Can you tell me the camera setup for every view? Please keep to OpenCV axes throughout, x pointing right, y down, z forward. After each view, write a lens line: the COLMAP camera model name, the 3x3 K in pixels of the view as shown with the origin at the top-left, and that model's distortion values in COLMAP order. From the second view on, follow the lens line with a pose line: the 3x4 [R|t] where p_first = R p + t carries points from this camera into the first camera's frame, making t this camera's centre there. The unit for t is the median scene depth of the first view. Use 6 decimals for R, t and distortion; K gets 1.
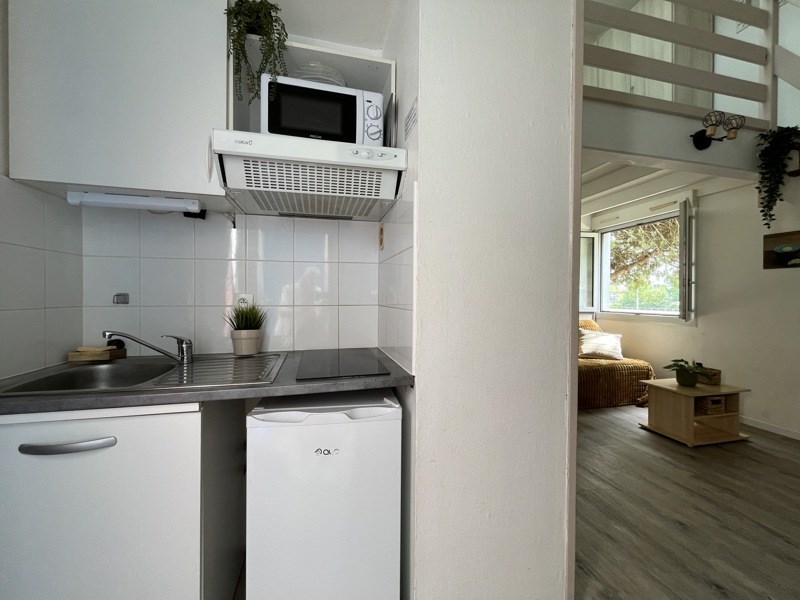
lens RADIAL K [[326.1, 0, 397.7], [0, 326.1, 298.1], [0, 0, 1]] dist [0.000243, -0.000281]
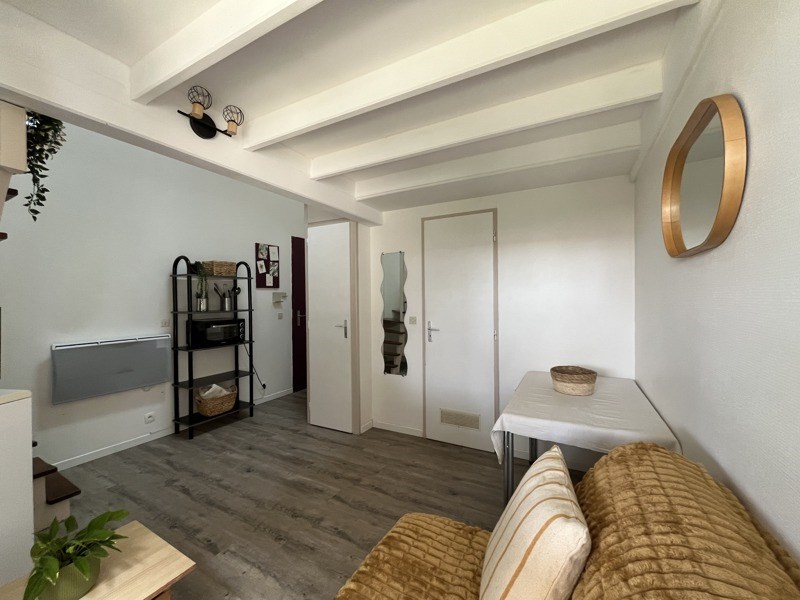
lens RADIAL K [[326.1, 0, 396.5], [0, 326.1, 304.8], [0, 0, 1]] dist [0.000243, -0.000281]
pose [[-0.676780, 0.010528, -0.736110, 1.114542], [0.001335, 0.999914, 0.013073, -0.061924], [0.736185, 0.007865, -0.676735, 1.854221]]
